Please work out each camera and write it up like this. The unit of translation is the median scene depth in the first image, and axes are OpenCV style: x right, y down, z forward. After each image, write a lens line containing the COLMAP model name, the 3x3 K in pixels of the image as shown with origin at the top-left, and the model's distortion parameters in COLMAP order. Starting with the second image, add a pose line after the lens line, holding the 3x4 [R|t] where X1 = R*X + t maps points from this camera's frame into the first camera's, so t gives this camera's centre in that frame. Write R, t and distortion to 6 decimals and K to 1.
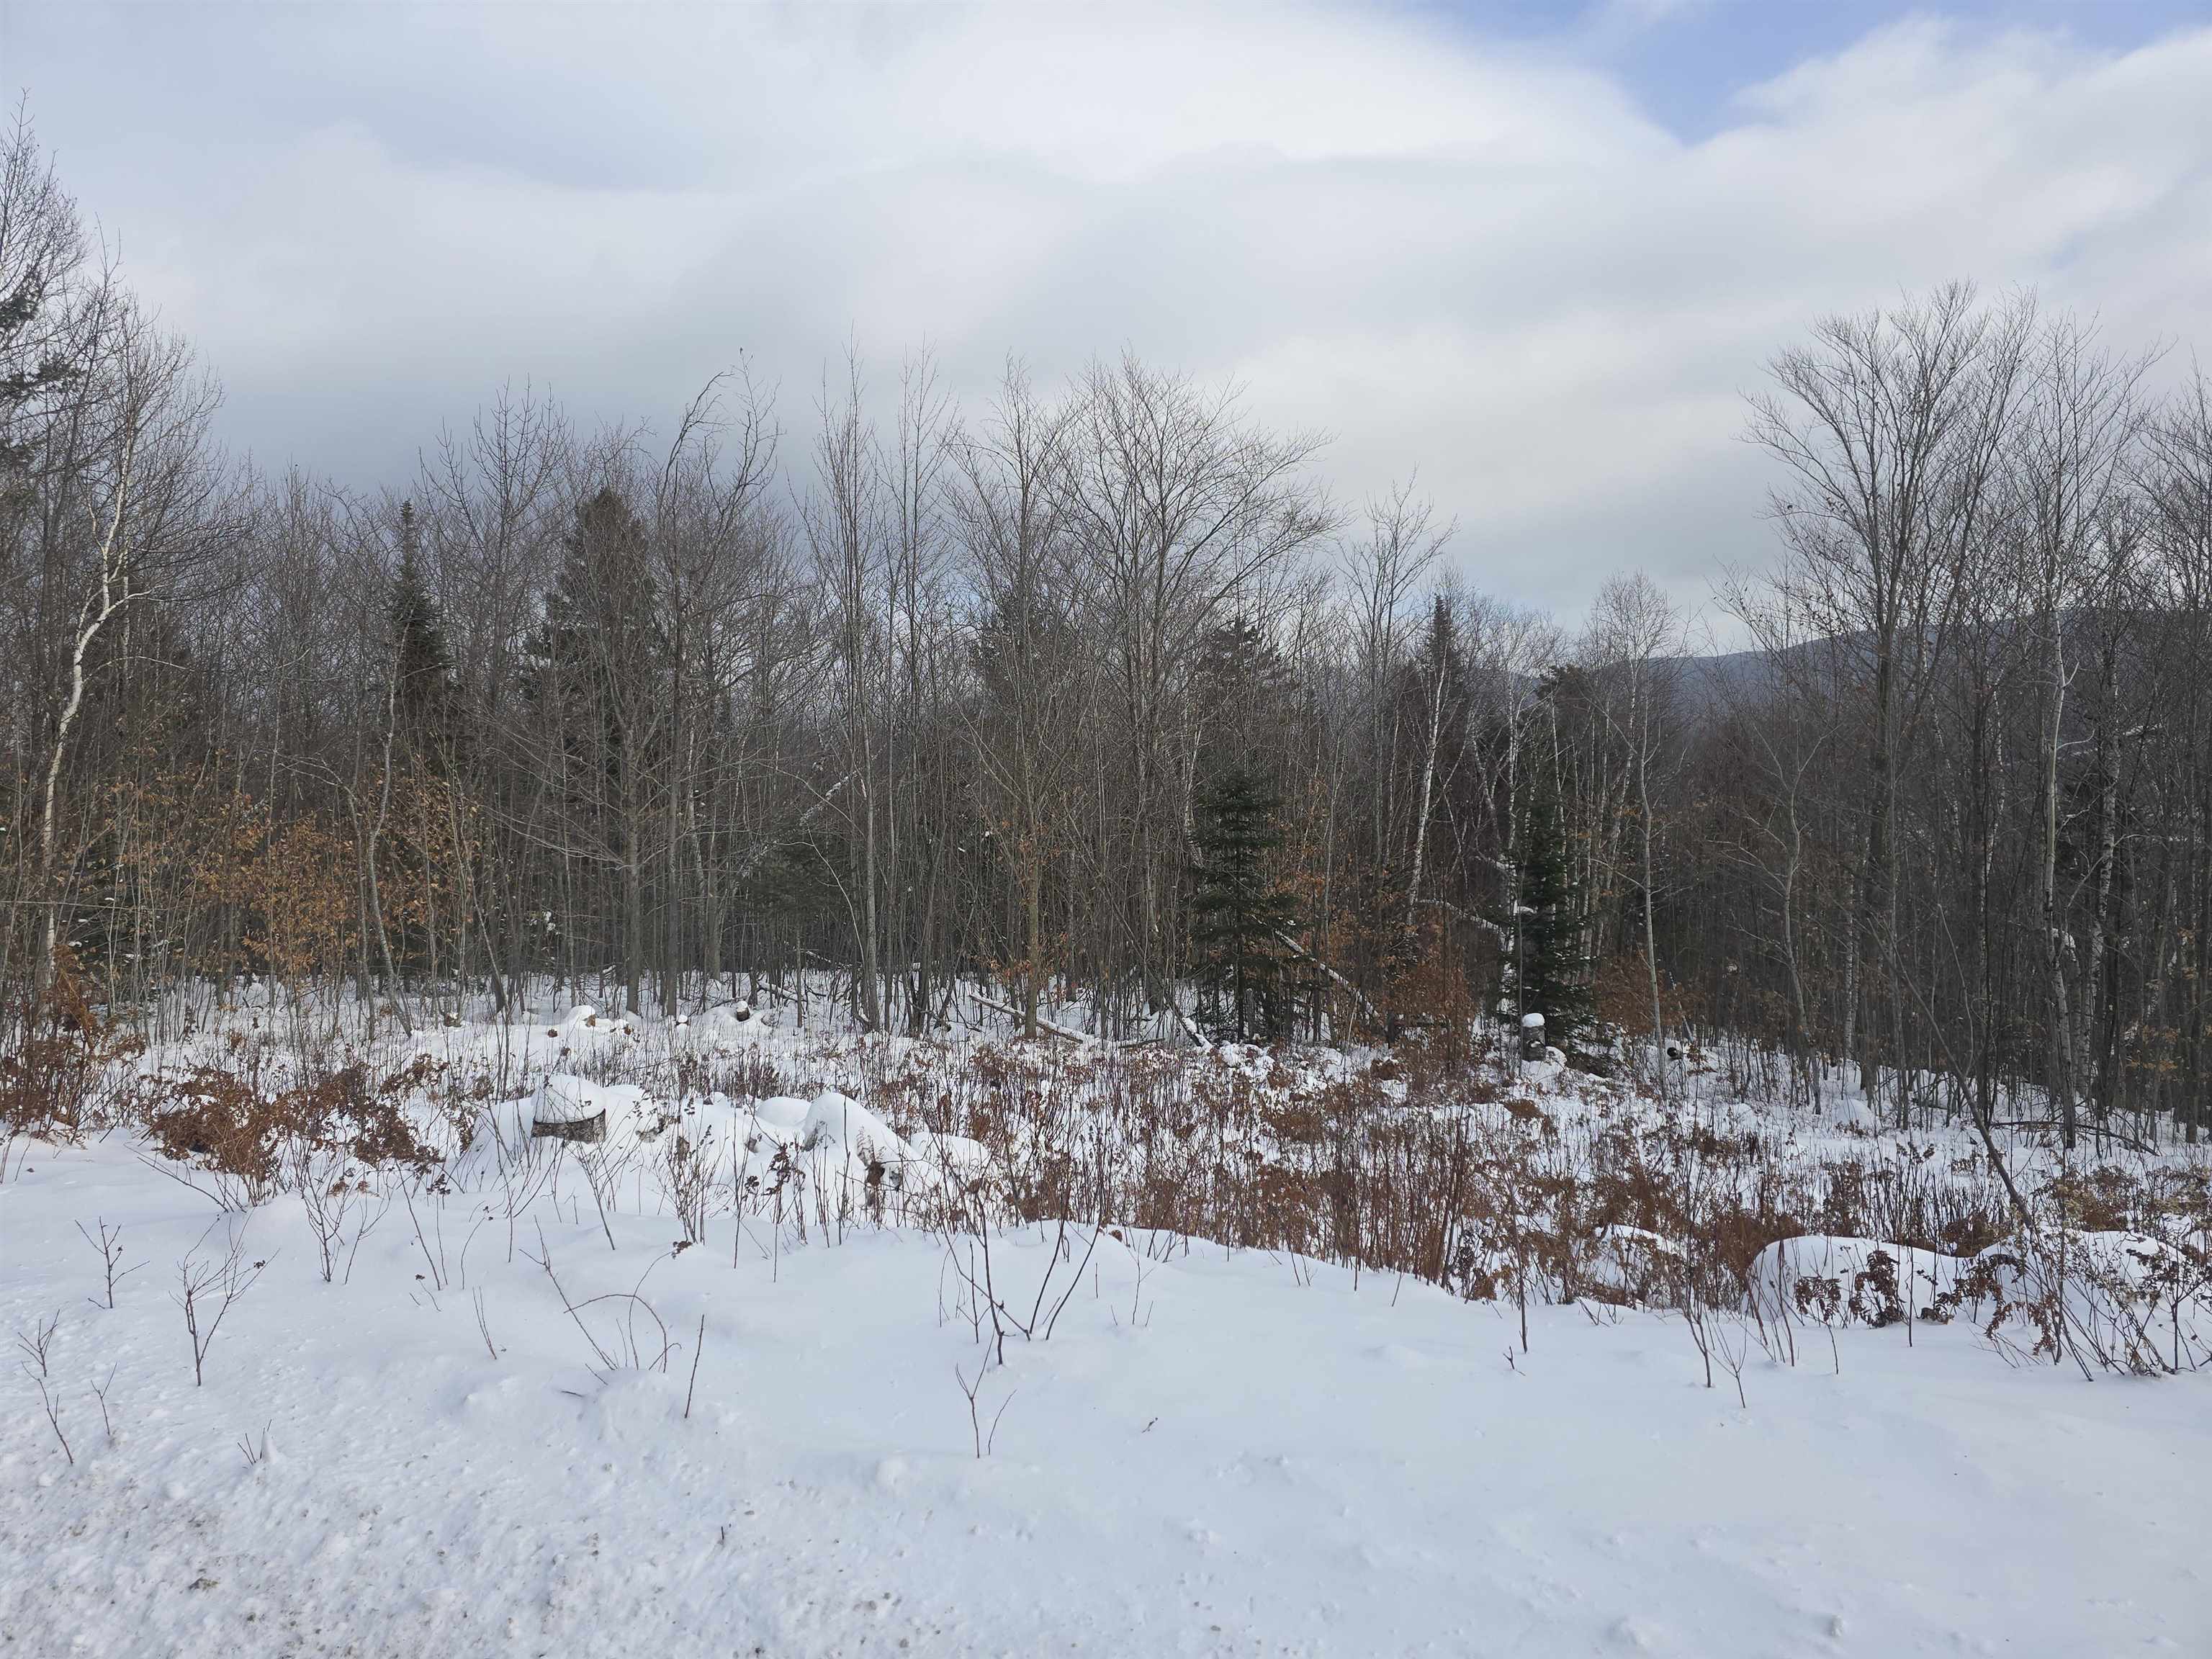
lens RADIAL K [[1466.6, 0, 1055.1], [0, 1466.6, 814.5], [0, 0, 1]] dist [0.057425, -0.053862]
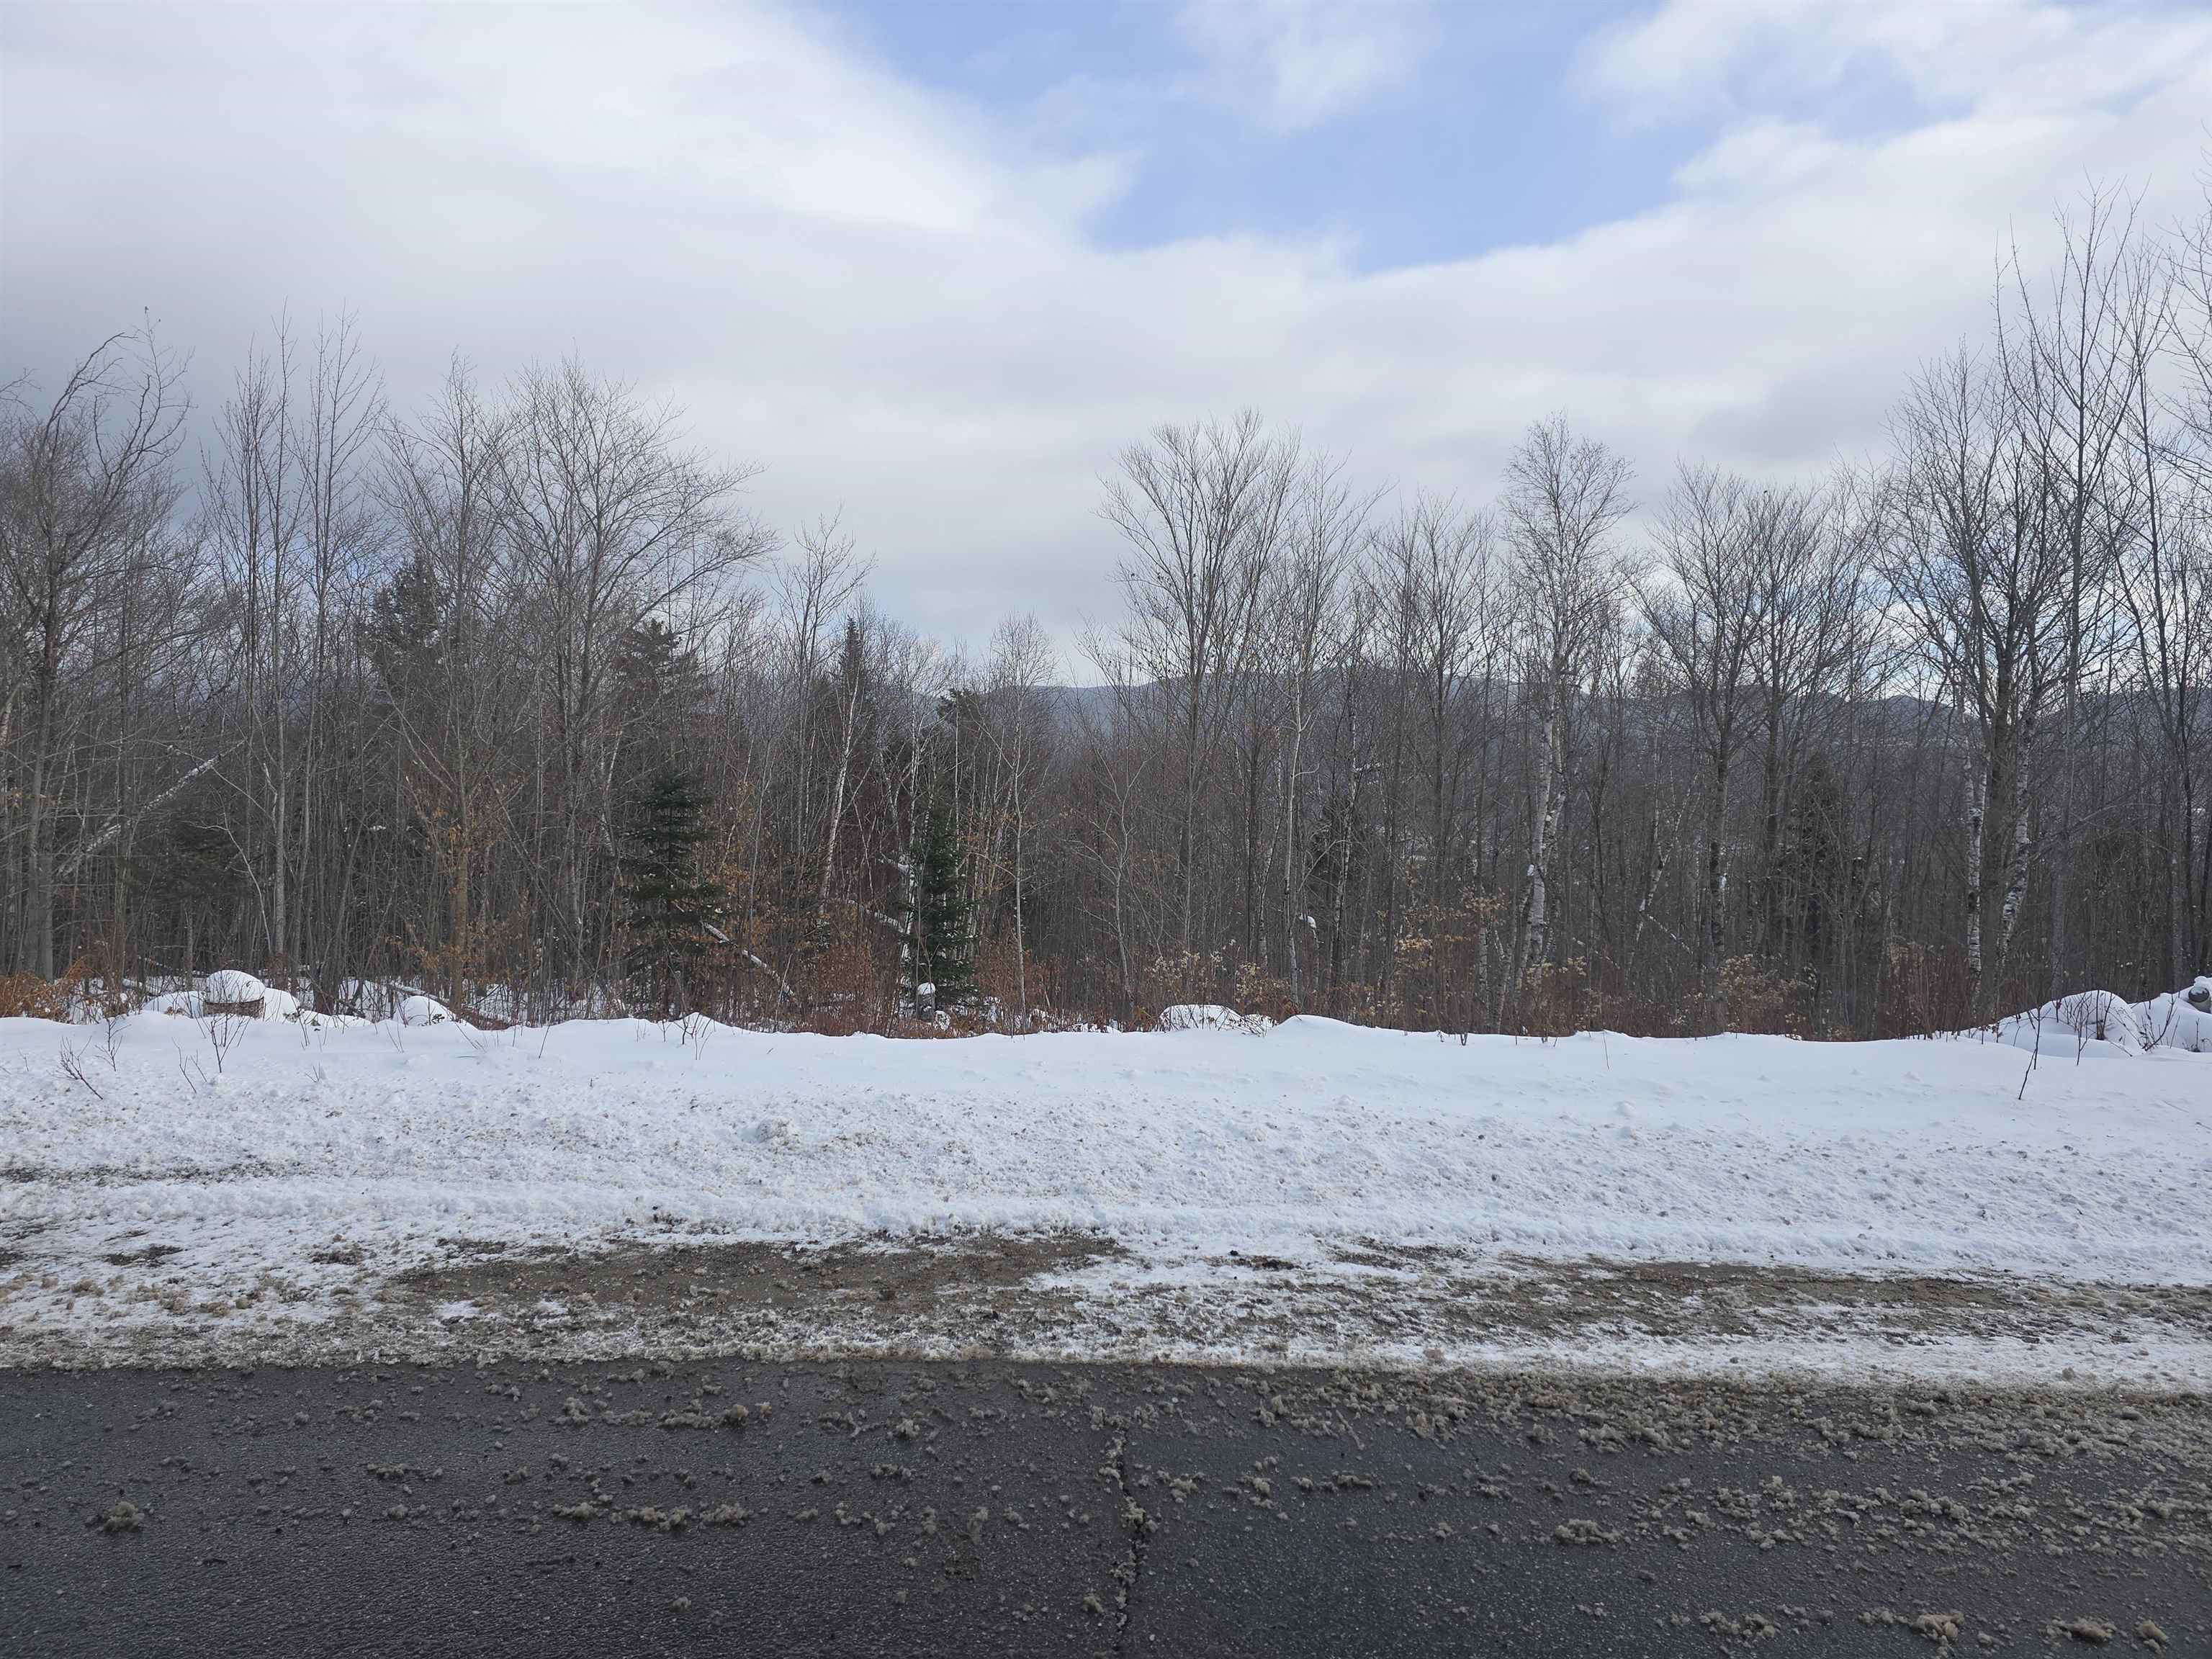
lens RADIAL K [[1466.6, 0, 1105.2], [0, 1466.6, 835.4], [0, 0, 1]] dist [0.057425, -0.053862]
pose [[0.908517, 0.020021, 0.417369, -0.041778], [-0.024174, 0.999697, 0.004666, 0.006593], [-0.417149, -0.014329, 0.908725, -0.133596]]
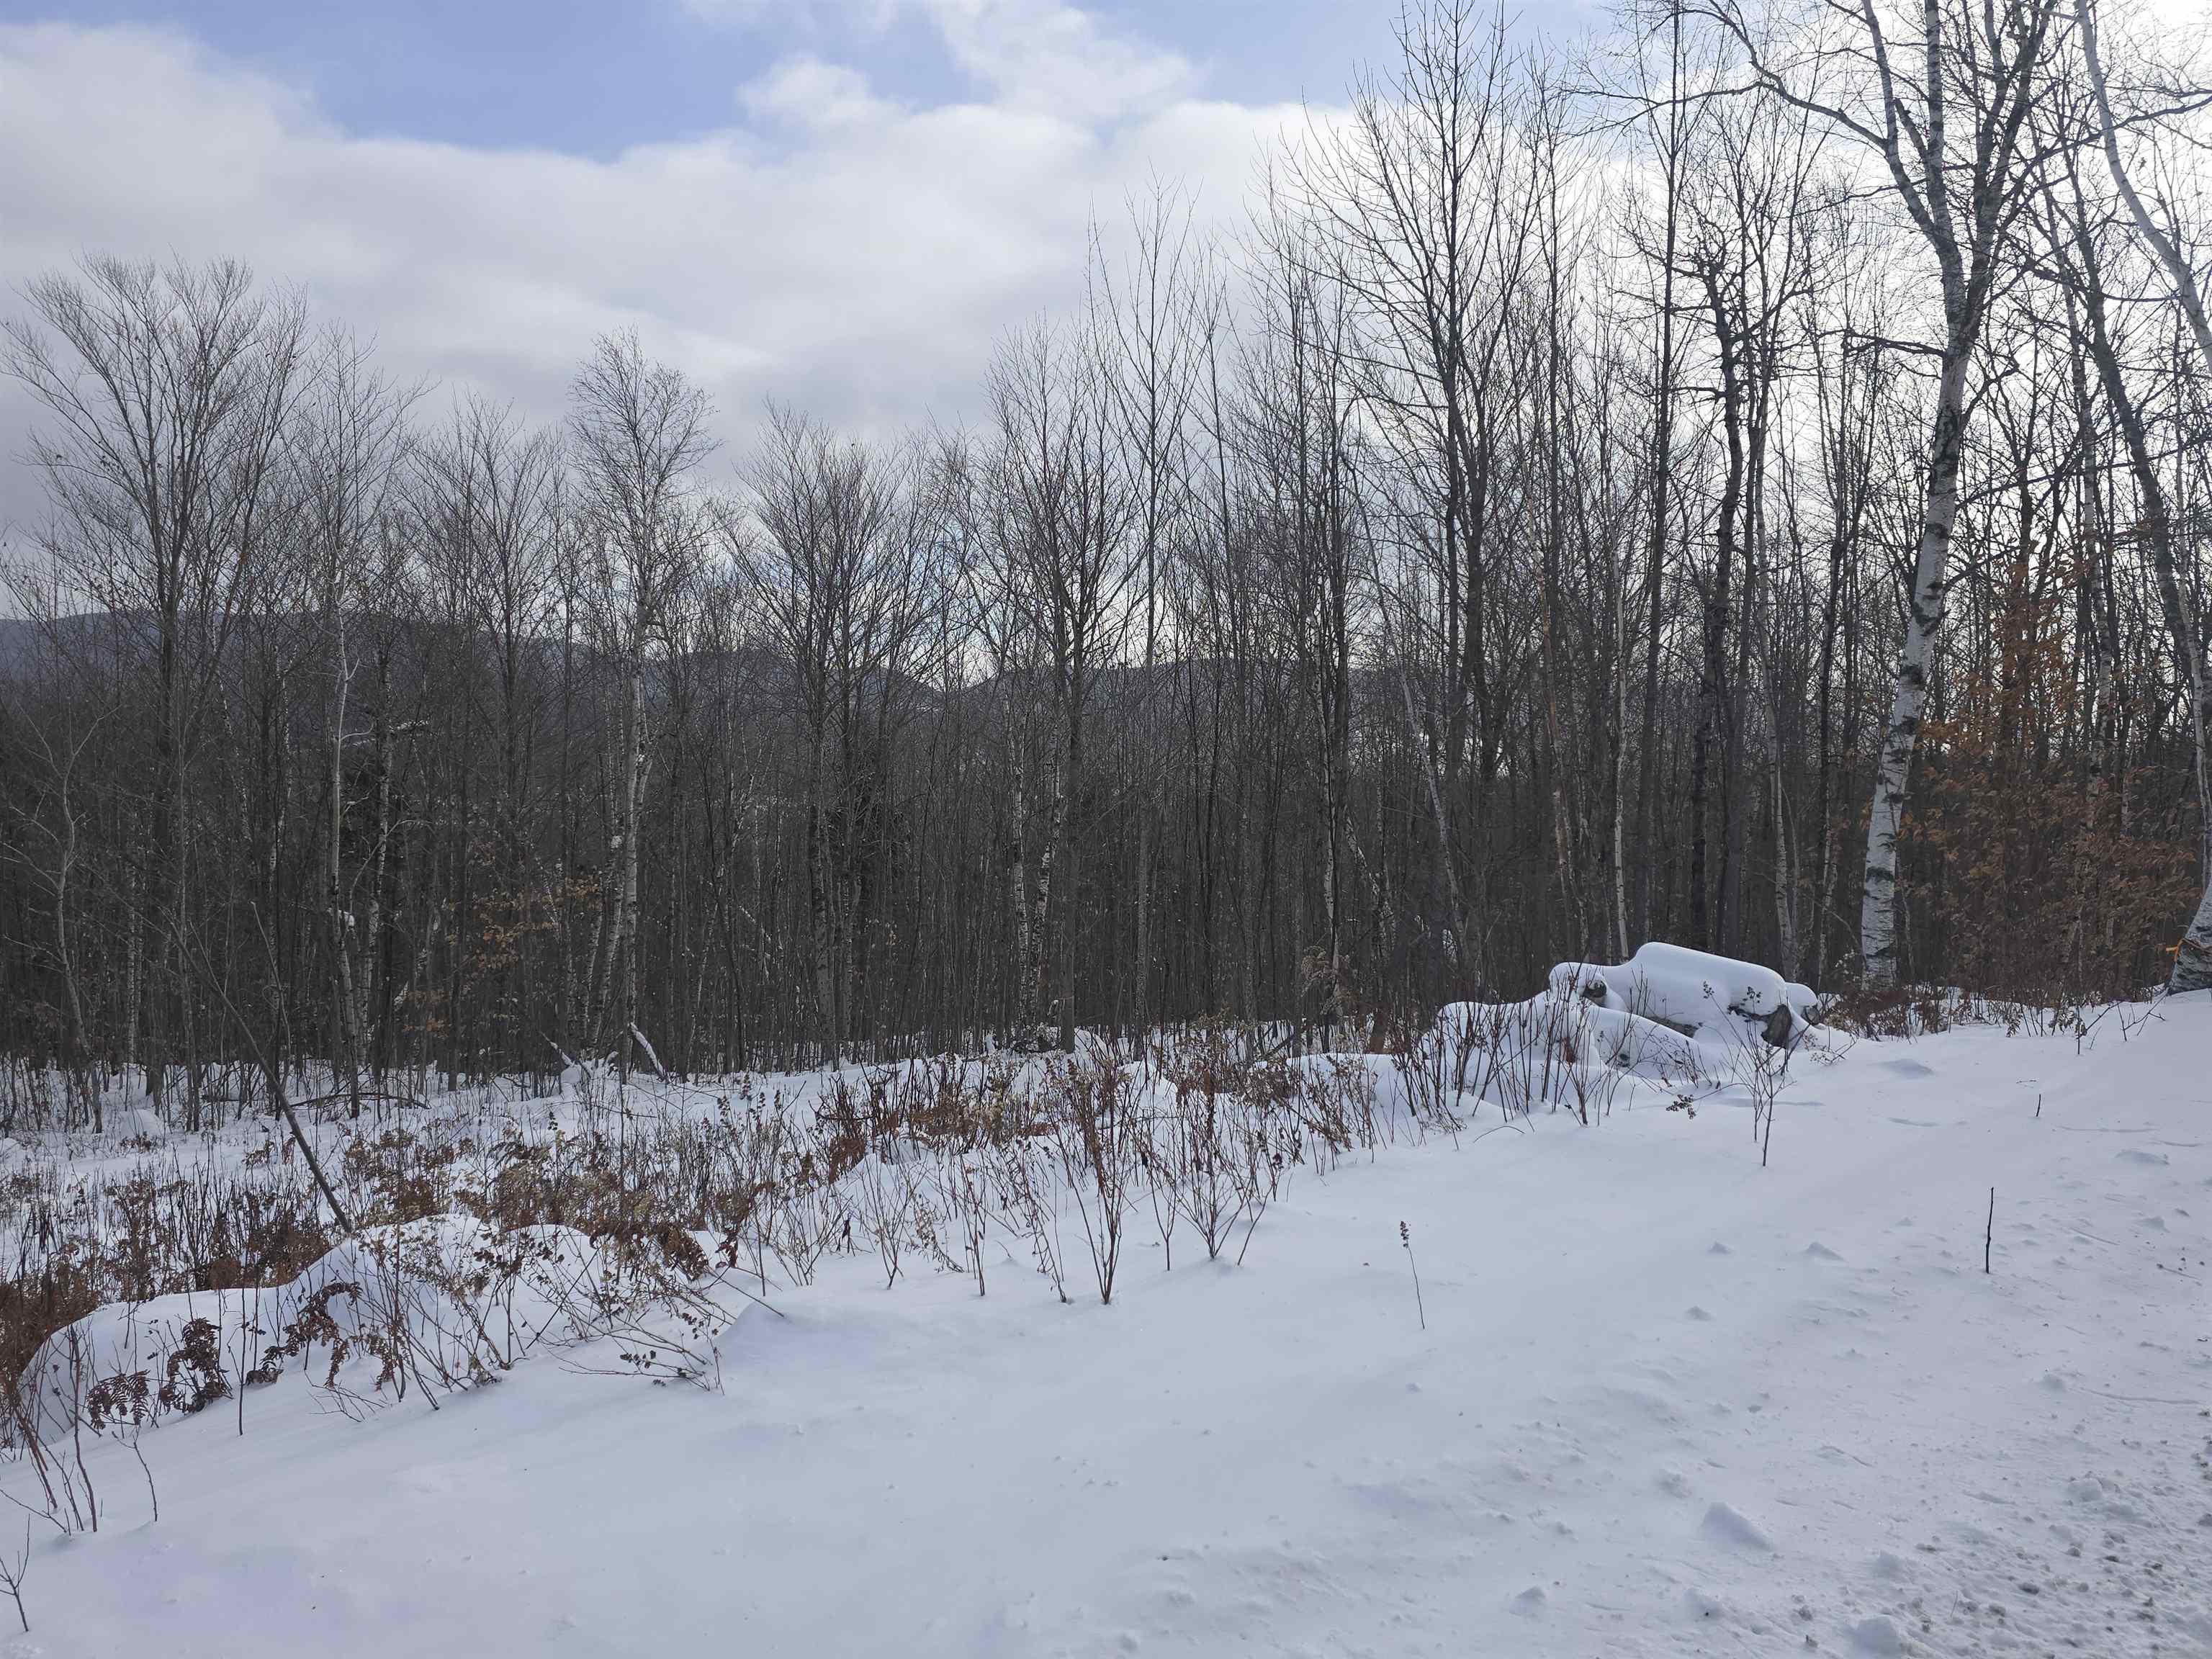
lens RADIAL K [[1466.6, 0, 1082.0], [0, 1466.6, 813.2], [0, 0, 1]] dist [0.057425, -0.053862]
pose [[0.486708, -0.011454, 0.873489, 0.012085], [0.004462, 0.999934, 0.010626, -0.000269], [-0.873553, -0.001275, 0.486727, 0.028357]]
